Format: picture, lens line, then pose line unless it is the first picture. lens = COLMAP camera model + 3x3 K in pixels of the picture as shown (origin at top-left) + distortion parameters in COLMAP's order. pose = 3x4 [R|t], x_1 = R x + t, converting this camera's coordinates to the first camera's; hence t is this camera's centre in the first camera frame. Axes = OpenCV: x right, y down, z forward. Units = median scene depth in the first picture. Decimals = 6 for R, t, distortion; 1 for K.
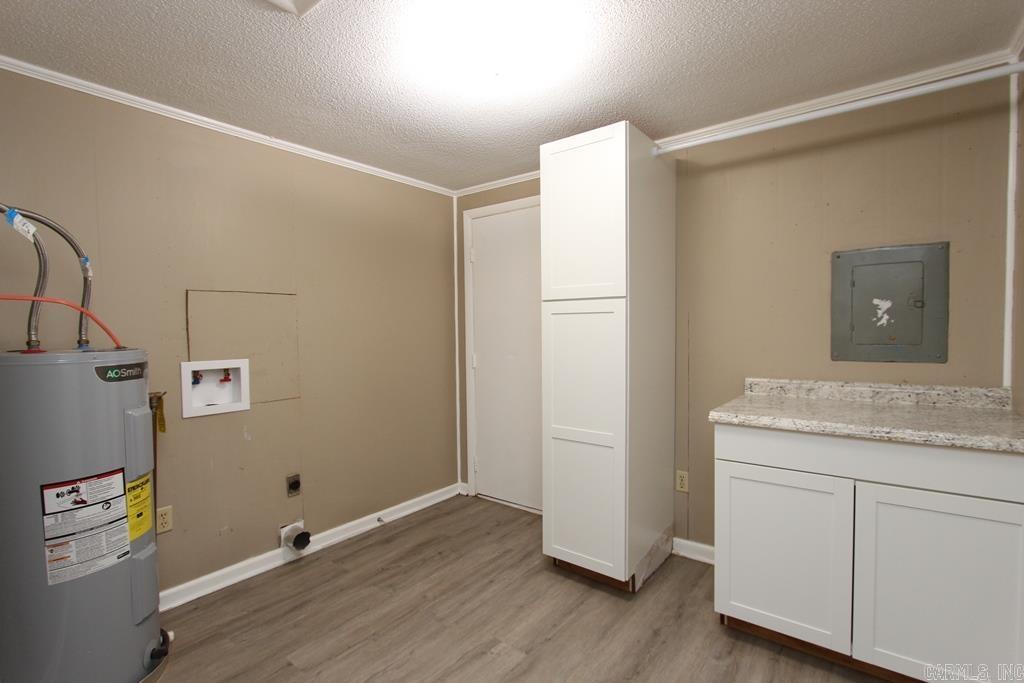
lens RADIAL K [[475.7, 0, 510.4], [0, 475.7, 347.0], [0, 0, 1]] dist [-0.027929, 0.007245]
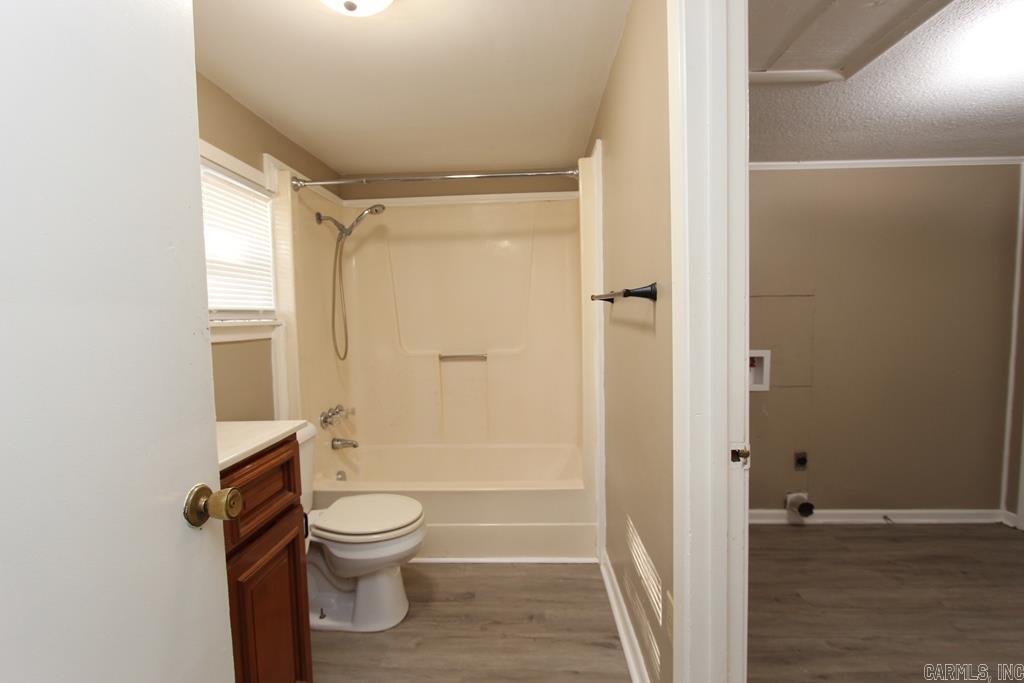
lens RADIAL K [[475.7, 0, 510.4], [0, 475.7, 347.0], [0, 0, 1]] dist [-0.027929, 0.007245]
pose [[0.587111, 0.061981, -0.807130, 0.038810], [-0.026813, 0.998006, 0.057135, -0.034344], [0.809062, -0.011903, 0.587603, -0.263329]]
